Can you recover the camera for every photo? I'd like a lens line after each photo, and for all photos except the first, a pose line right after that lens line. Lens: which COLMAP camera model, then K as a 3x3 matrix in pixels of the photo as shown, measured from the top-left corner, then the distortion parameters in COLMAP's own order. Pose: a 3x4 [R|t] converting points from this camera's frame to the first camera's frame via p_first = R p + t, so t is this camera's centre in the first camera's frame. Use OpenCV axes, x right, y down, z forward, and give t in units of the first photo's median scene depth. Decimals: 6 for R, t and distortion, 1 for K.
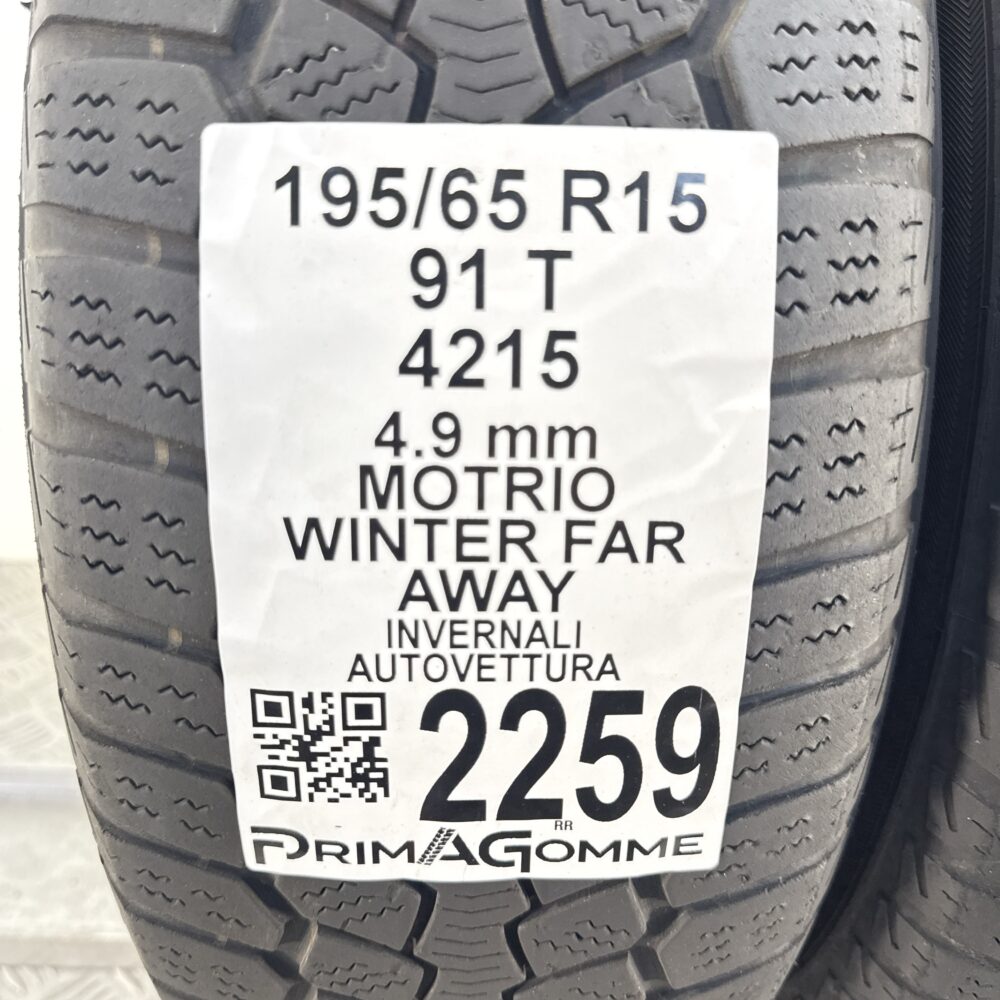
lens RADIAL K [[942.9, 0, 500.0], [0, 942.9, 500.0], [0, 0, 1]] dist [0.154993, -0.420495]
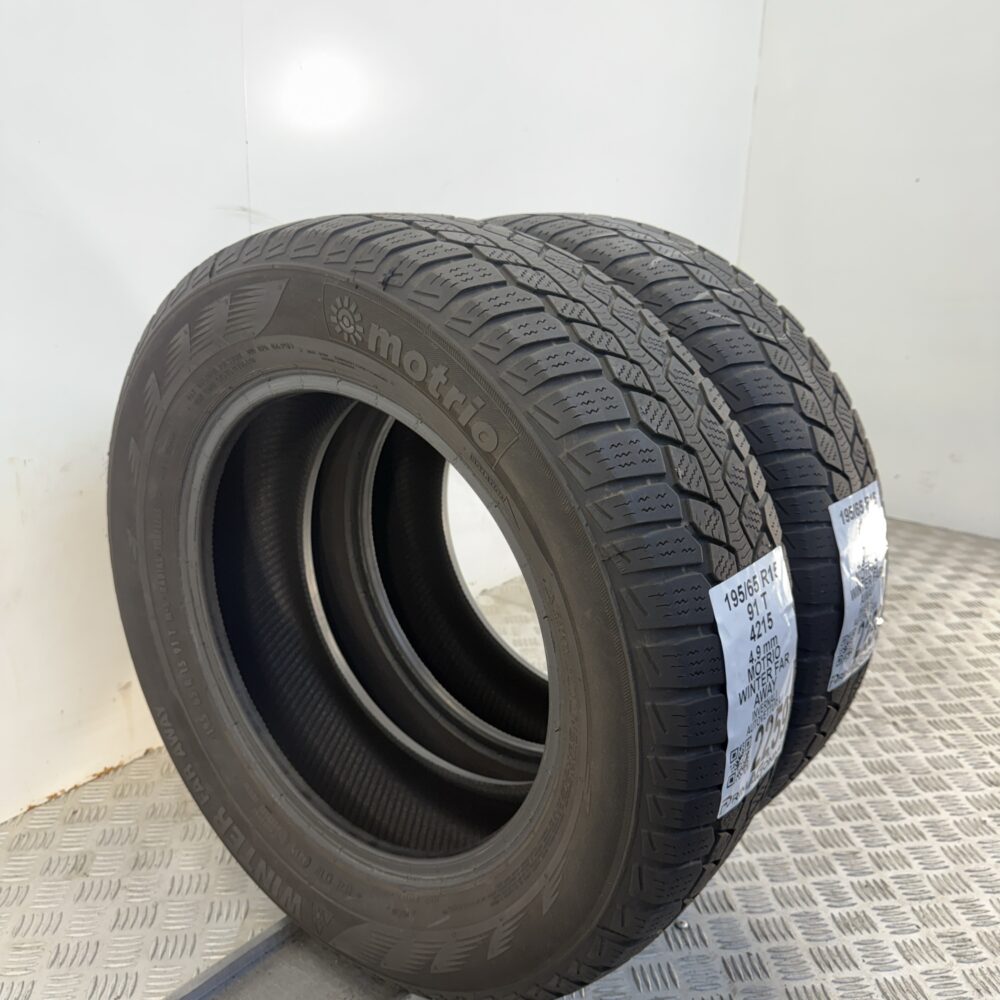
lens RADIAL K [[942.9, 0, 500.0], [0, 942.9, 500.0], [0, 0, 1]] dist [0.154993, -0.420495]
pose [[0.634253, -0.242625, 0.734068, -3.023215], [0.278769, 0.957380, 0.075571, -1.108417], [-0.721118, 0.156705, 0.674858, -0.739724]]
